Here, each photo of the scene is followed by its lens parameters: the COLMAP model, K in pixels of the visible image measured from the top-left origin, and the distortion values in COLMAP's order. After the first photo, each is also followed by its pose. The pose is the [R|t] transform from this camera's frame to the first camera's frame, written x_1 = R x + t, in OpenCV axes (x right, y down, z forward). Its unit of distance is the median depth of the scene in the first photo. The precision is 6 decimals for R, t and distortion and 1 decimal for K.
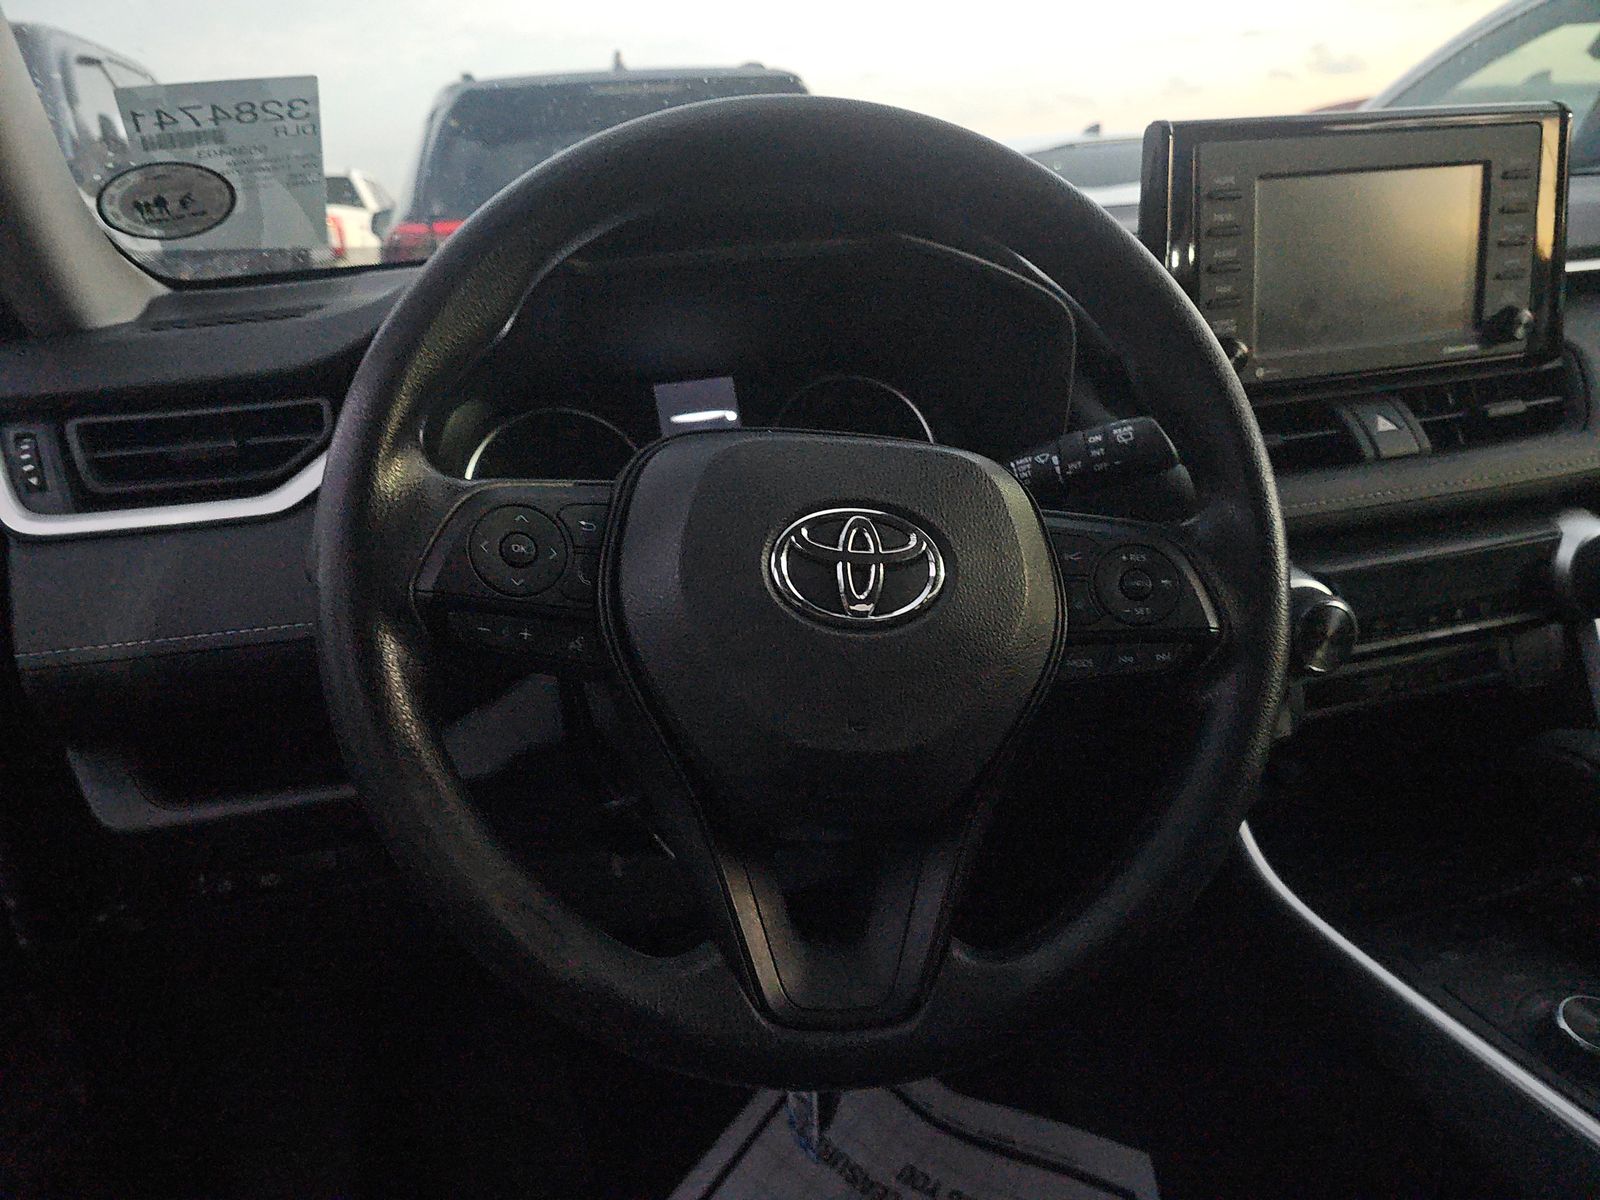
lens RADIAL K [[1084.2, 0, 800.0], [0, 1084.2, 600.0], [0, 0, 1]] dist [0.024635, -0.001807]
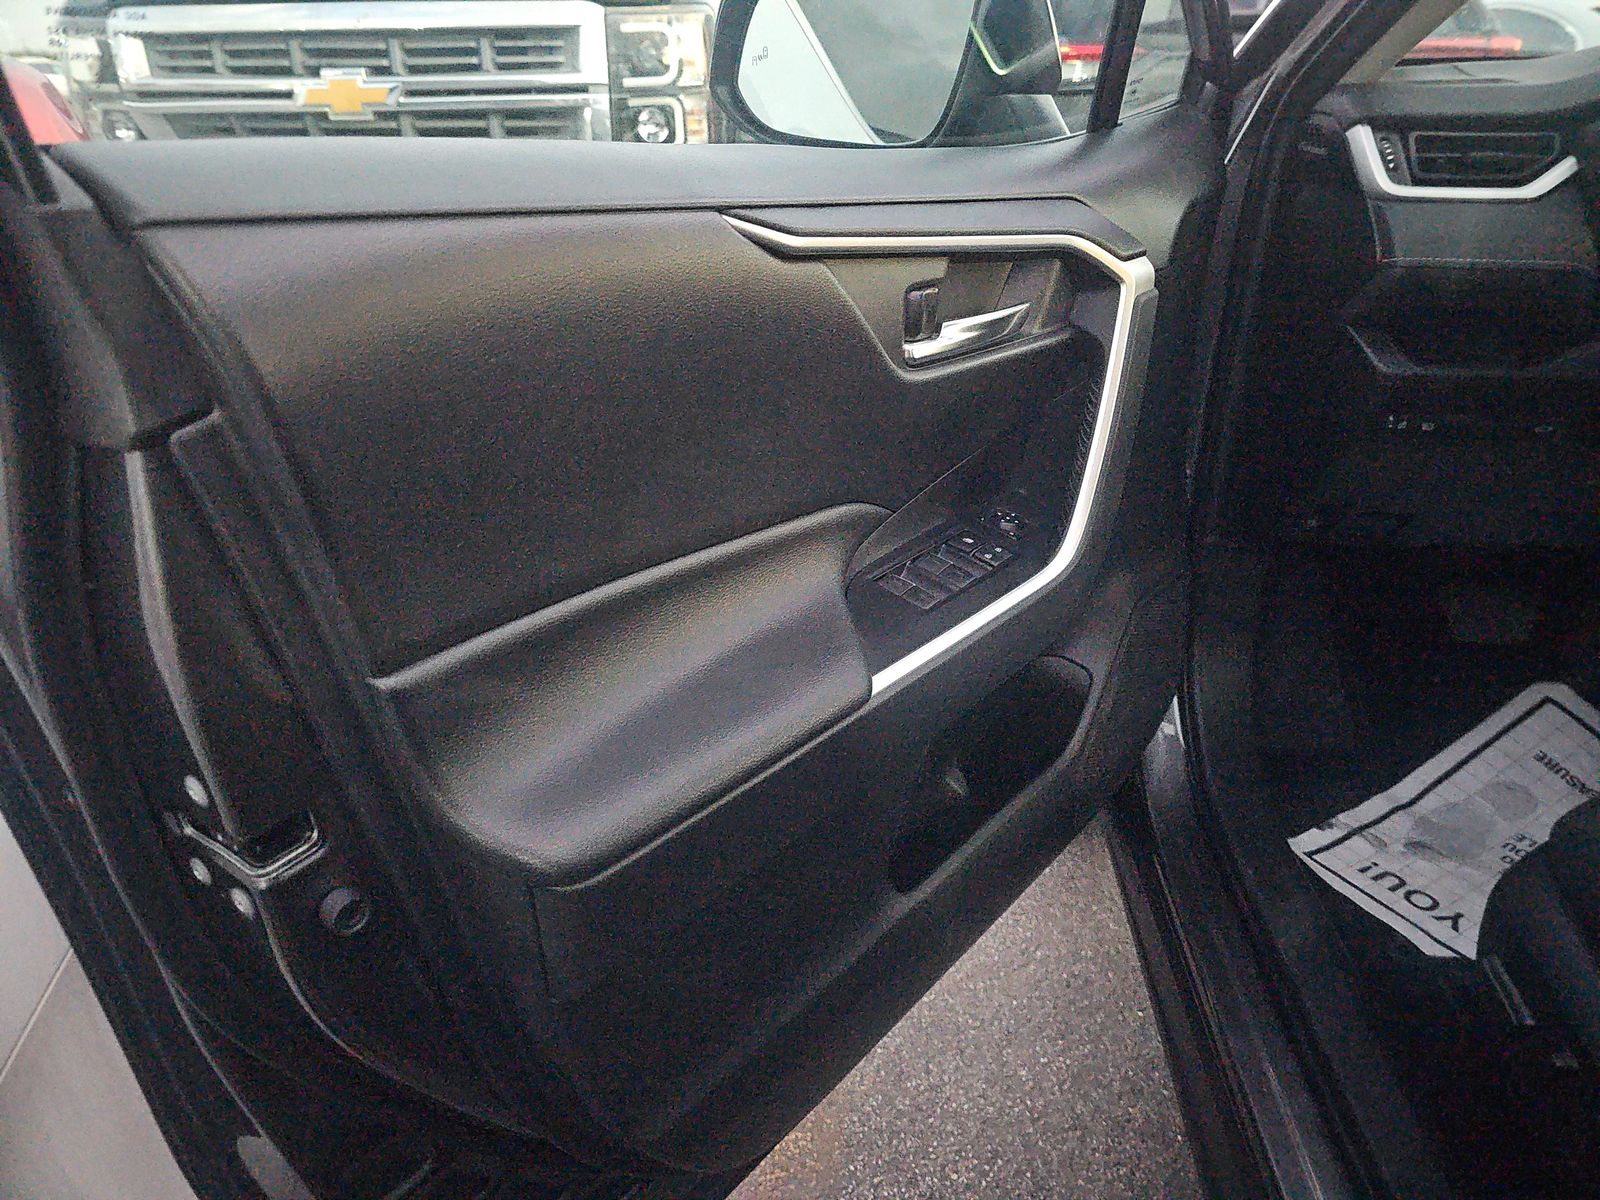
lens RADIAL K [[1089.3, 0, 800.0], [0, 1089.3, 600.0], [0, 0, 1]] dist [-0.003591, -0.002350]
pose [[0.942427, 0.197381, -0.269950, -0.894999], [-0.160074, 0.975008, 0.154067, 0.413781], [0.293613, -0.101985, 0.950469, -0.918077]]
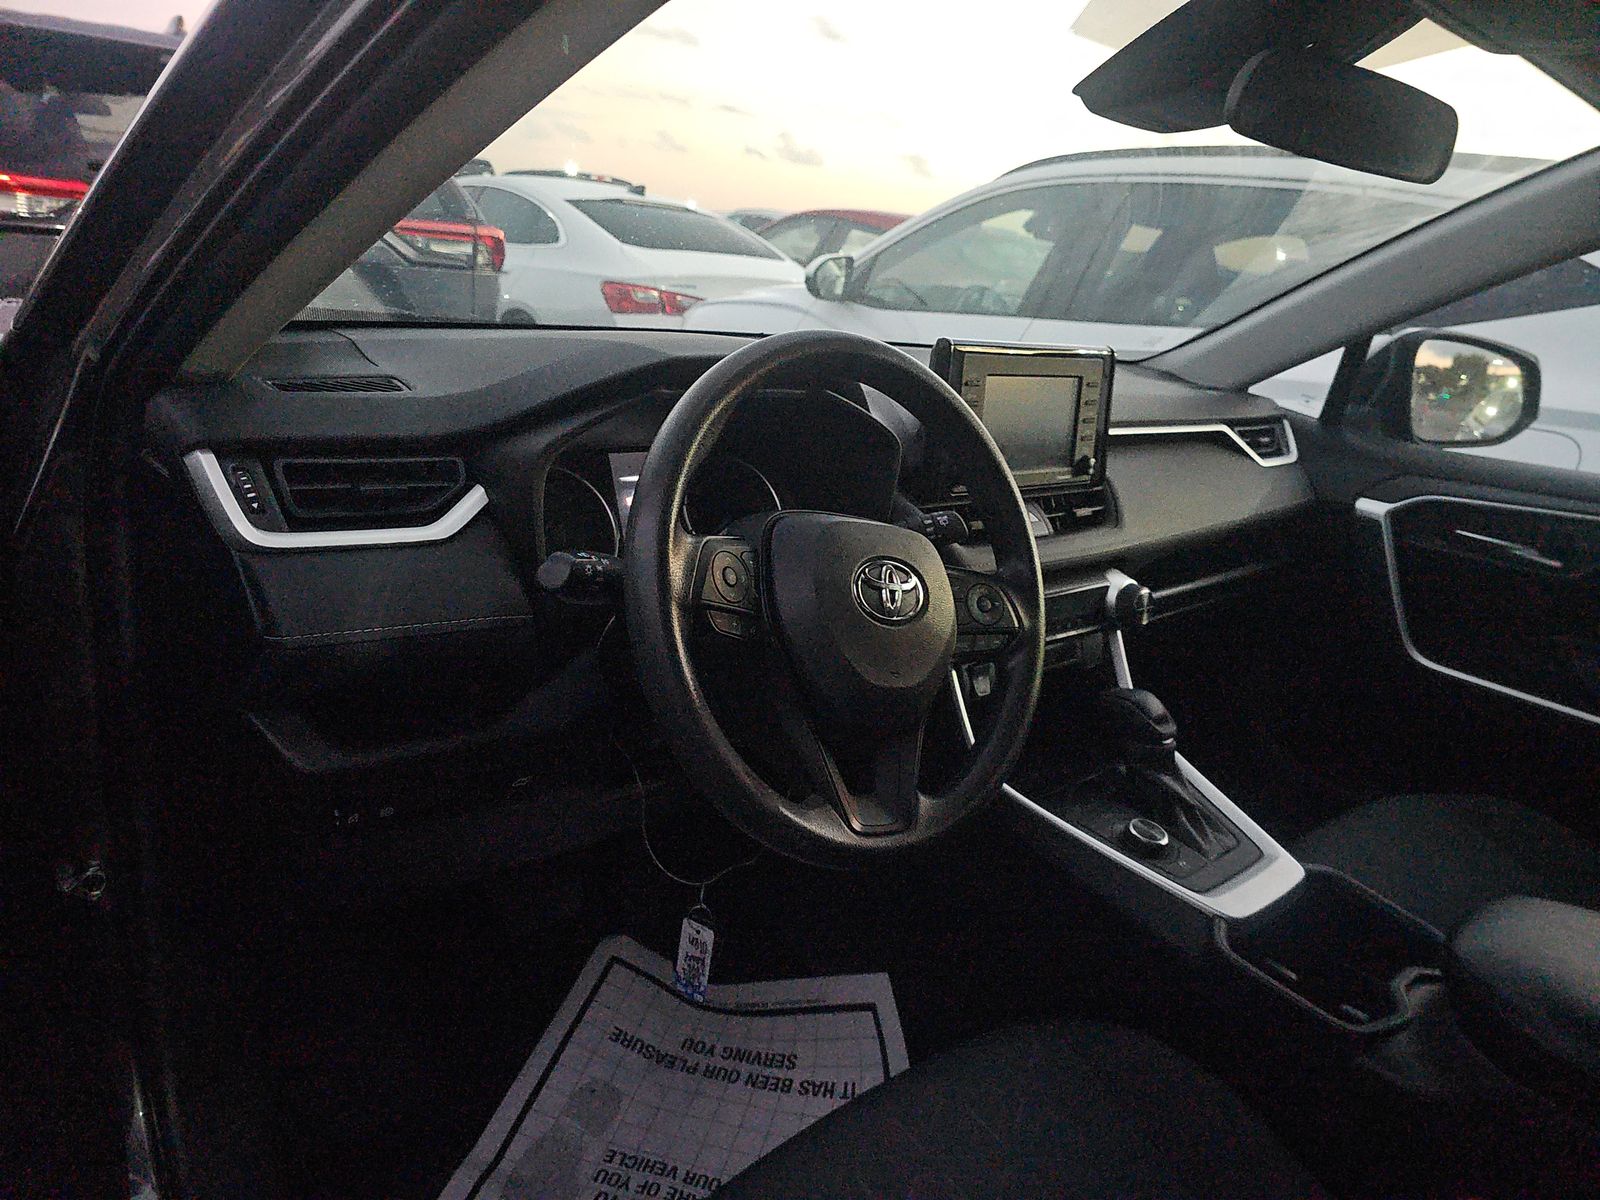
lens RADIAL K [[1061.0, 0, 814.3], [0, 1061.0, 598.0], [0, 0, 1]] dist [0.126330, -0.127928]
pose [[0.888130, 0.026770, 0.458813, -0.634752], [-0.017608, 0.999551, -0.024236, 0.019250], [-0.459255, 0.013446, 0.888202, -0.409934]]
